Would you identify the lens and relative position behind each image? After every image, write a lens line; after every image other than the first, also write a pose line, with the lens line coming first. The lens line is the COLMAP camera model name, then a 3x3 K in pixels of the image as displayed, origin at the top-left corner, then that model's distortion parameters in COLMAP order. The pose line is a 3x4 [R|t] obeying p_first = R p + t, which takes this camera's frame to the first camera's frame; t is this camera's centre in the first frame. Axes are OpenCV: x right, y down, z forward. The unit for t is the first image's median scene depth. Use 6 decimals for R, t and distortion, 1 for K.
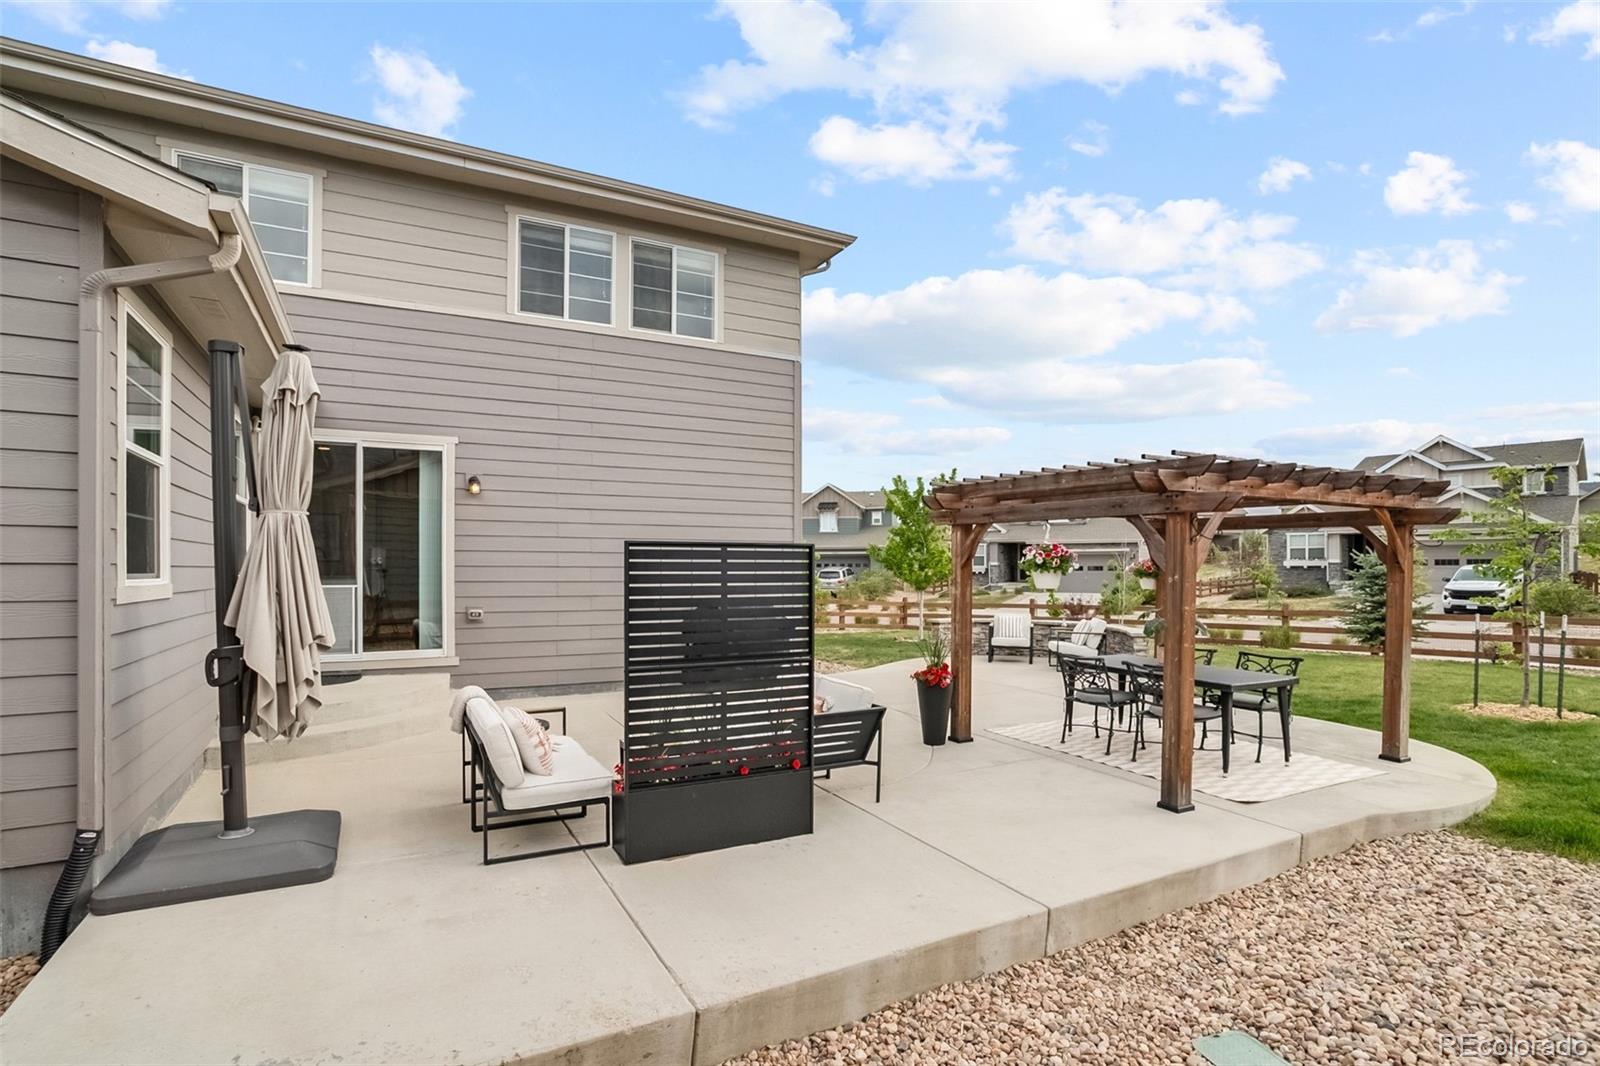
lens RADIAL K [[779.2, 0, 803.8], [0, 779.2, 568.9], [0, 0, 1]] dist [-0.021477, 0.000399]
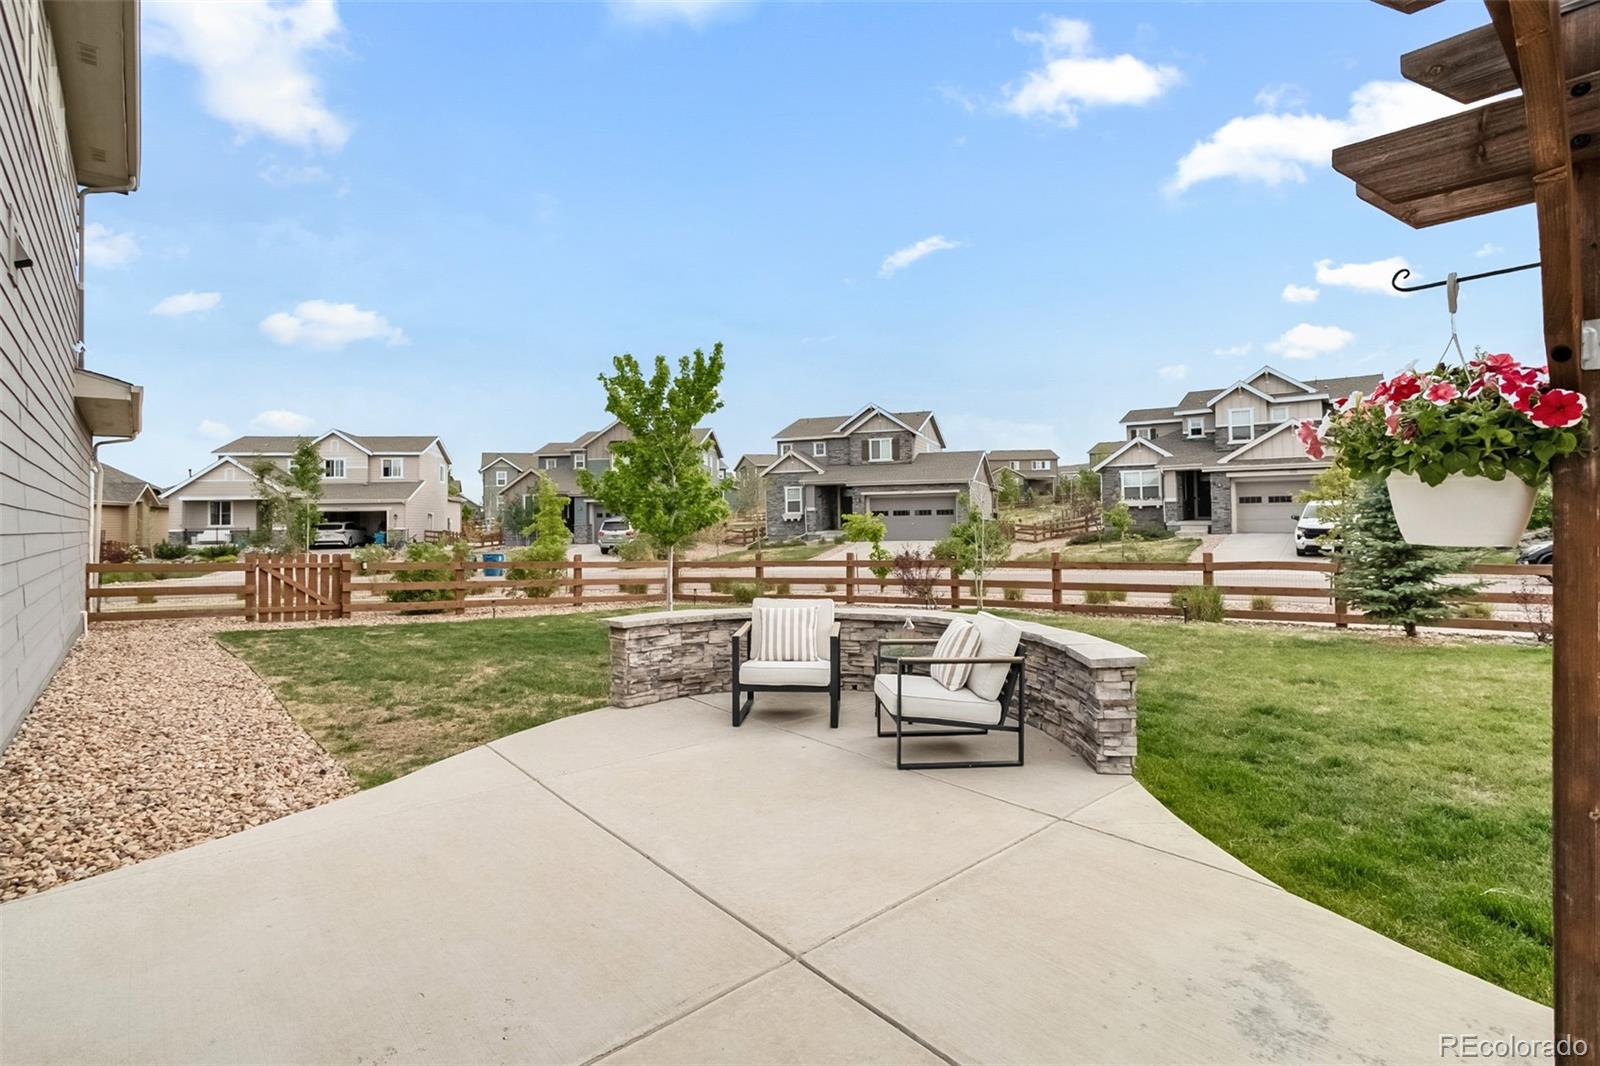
lens RADIAL K [[799.3, 0, 799.5], [0, 799.3, 513.0], [0, 0, 1]] dist [-0.027471, 0.000082]
pose [[0.976797, -0.016116, 0.213559, 0.120150], [0.017885, 0.999820, -0.006355, 0.007646], [-0.213418, 0.010028, 0.976909, 0.382148]]
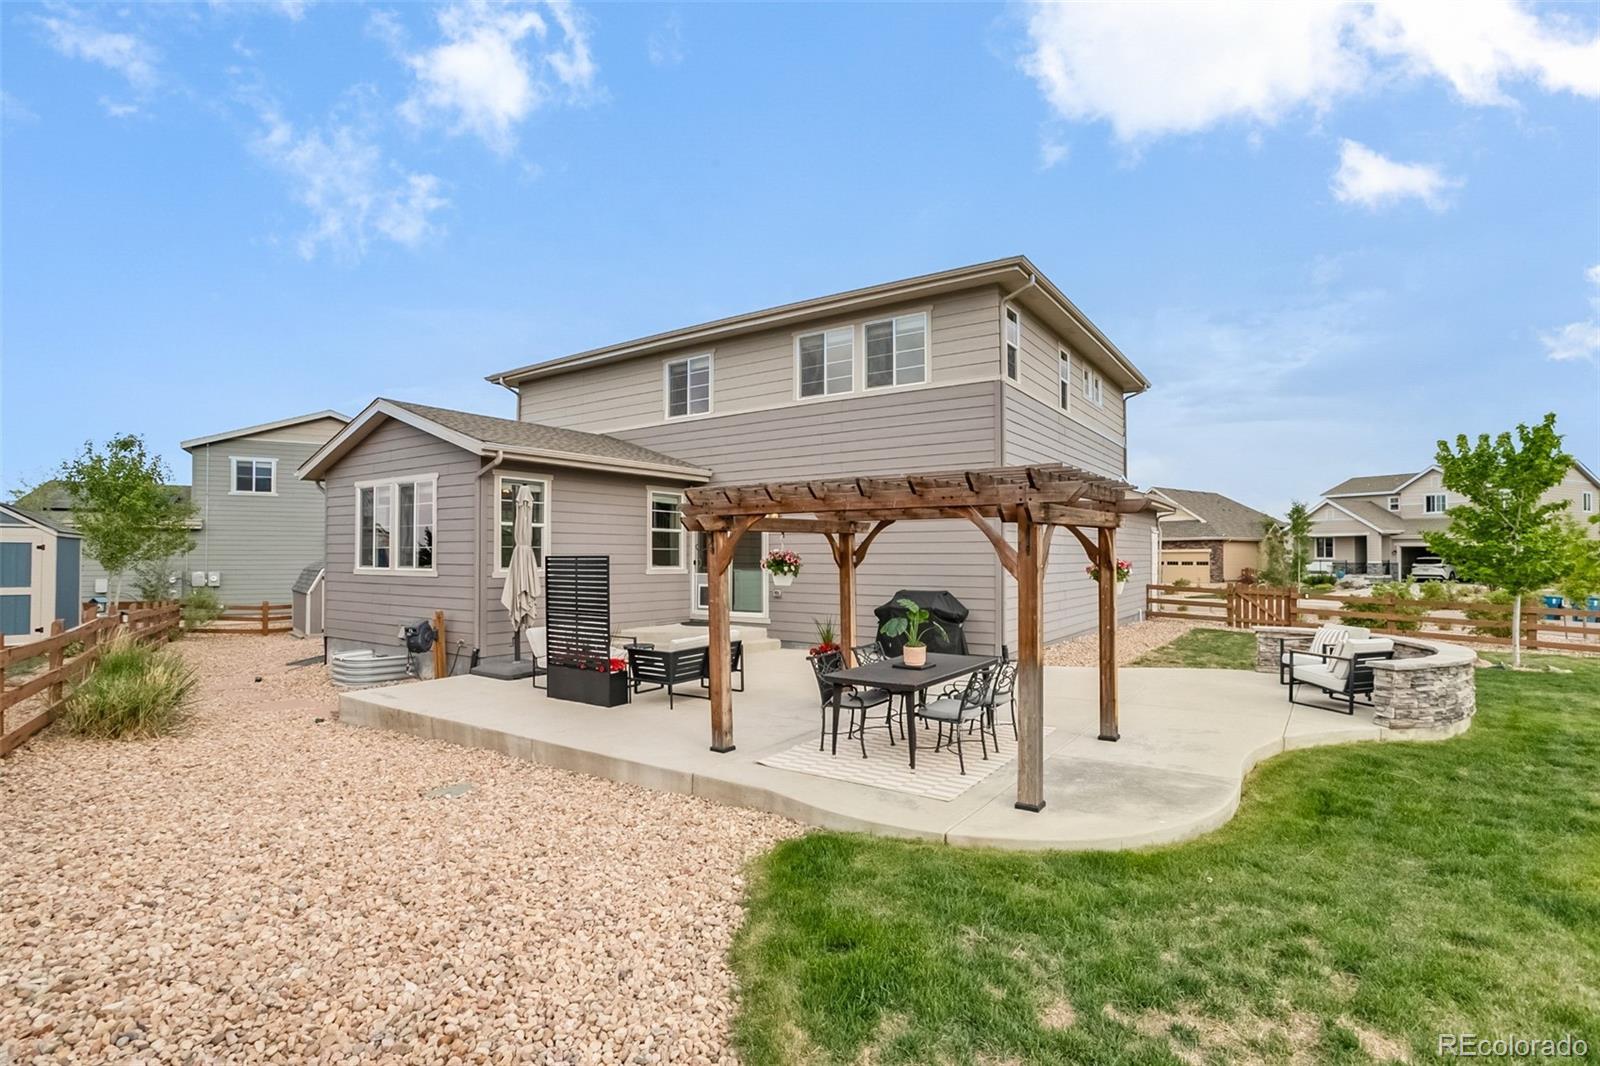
lens RADIAL K [[771.6, 0, 800.0], [0, 771.6, 533.0], [0, 0, 1]] dist [-0.028359, 0.001014]
pose [[0.470609, -0.025561, -0.881971, 0.456738], [-0.001266, 0.999560, -0.029645, -0.007346], [0.882341, 0.015068, 0.470370, 0.128243]]
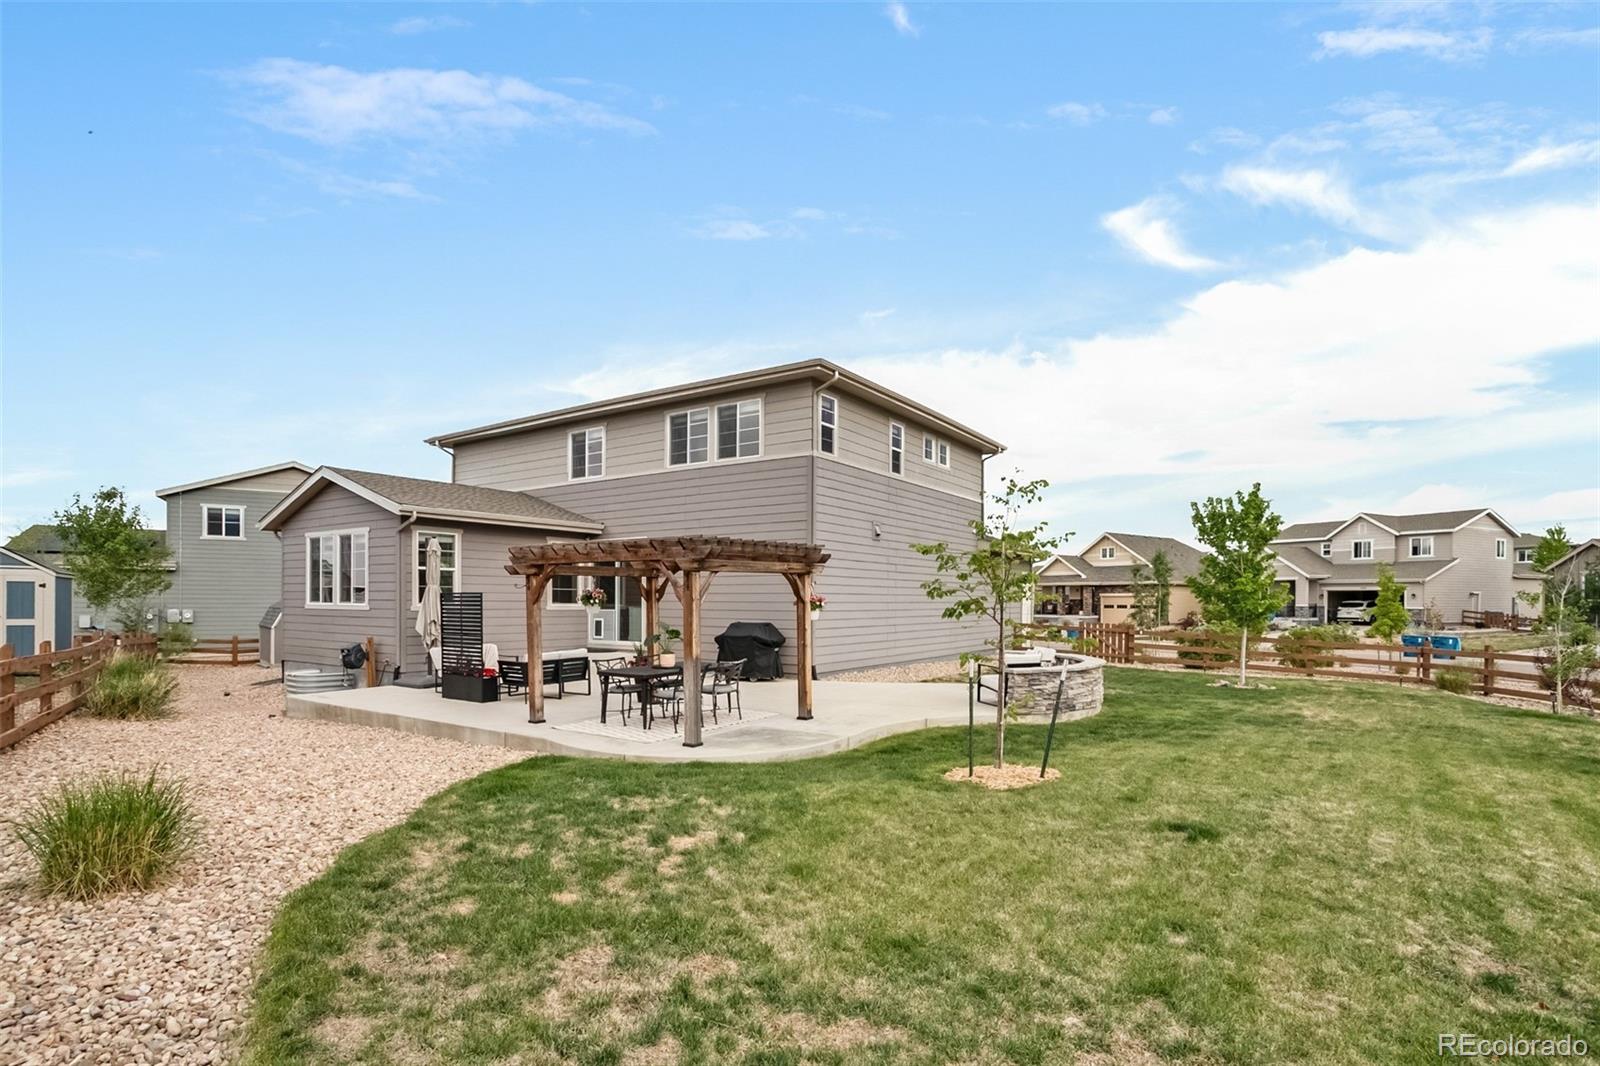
lens RADIAL K [[793.3, 0, 798.0], [0, 793.3, 589.6], [0, 0, 1]] dist [-0.037599, 0.009444]
pose [[0.479987, -0.007721, -0.877241, 0.682475], [-0.004822, 0.999923, -0.011439, -0.003664], [0.877262, 0.009721, 0.479913, 0.161111]]
